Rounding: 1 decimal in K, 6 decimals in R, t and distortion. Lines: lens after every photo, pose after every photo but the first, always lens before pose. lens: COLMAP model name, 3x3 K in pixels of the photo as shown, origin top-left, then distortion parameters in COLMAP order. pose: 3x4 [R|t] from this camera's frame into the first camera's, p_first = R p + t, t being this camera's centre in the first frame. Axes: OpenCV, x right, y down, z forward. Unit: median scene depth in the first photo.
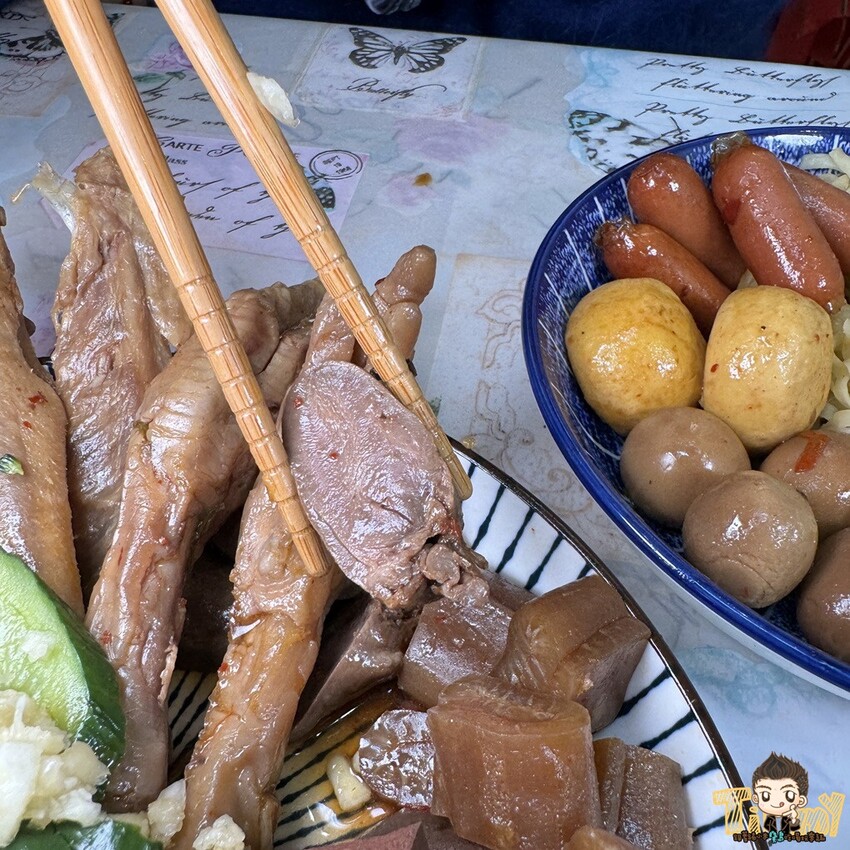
lens RADIAL K [[807.0, 0, 425.0], [0, 807.0, 425.0], [0, 0, 1]] dist [-0.008508, 0.002425]
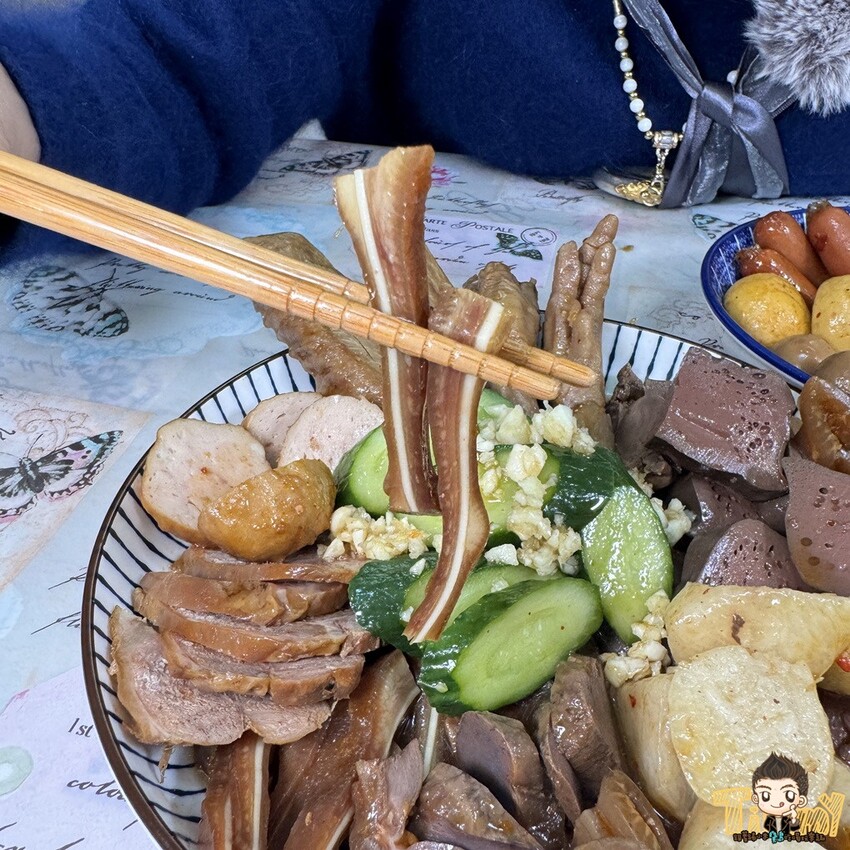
lens RADIAL K [[807.0, 0, 425.0], [0, 807.0, 425.0], [0, 0, 1]] dist [-0.008508, 0.002425]
pose [[0.997139, 0.049054, -0.057516, -0.227712], [-0.059991, 0.976443, -0.207267, 0.353672], [0.045994, 0.210124, 0.976592, -0.410601]]
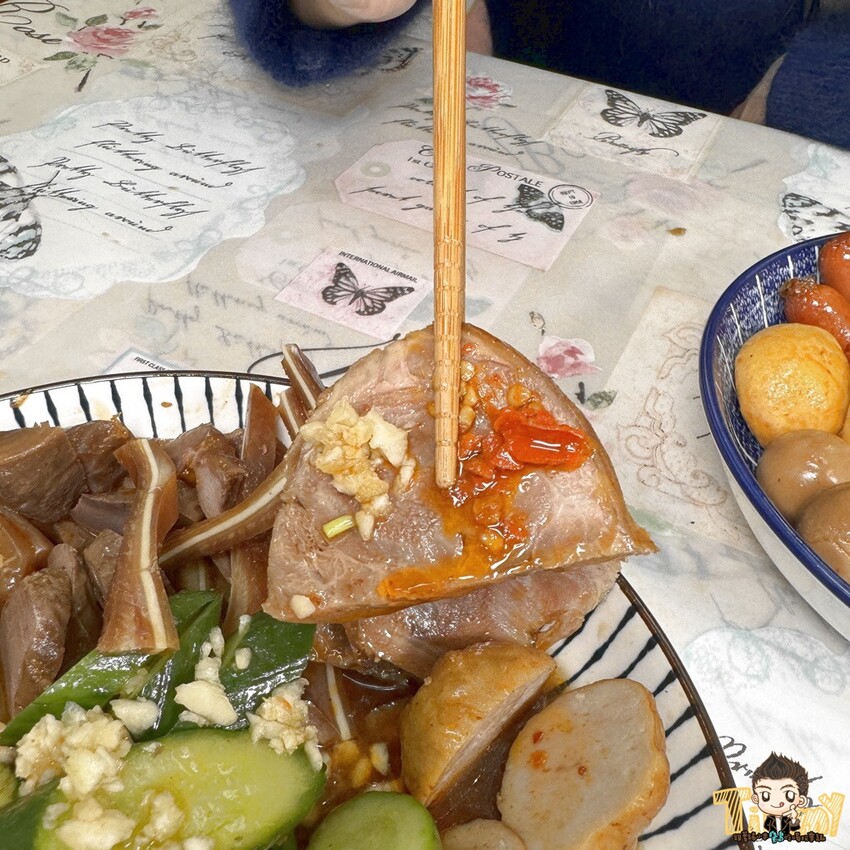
lens RADIAL K [[792.6, 0, 425.0], [0, 792.6, 425.0], [0, 0, 1]] dist [-0.018154, 0.015562]
pose [[0.951986, 0.242087, -0.187397, -0.015760], [-0.252245, 0.967133, -0.032040, 0.097831], [0.173481, 0.077771, 0.981762, -0.161207]]
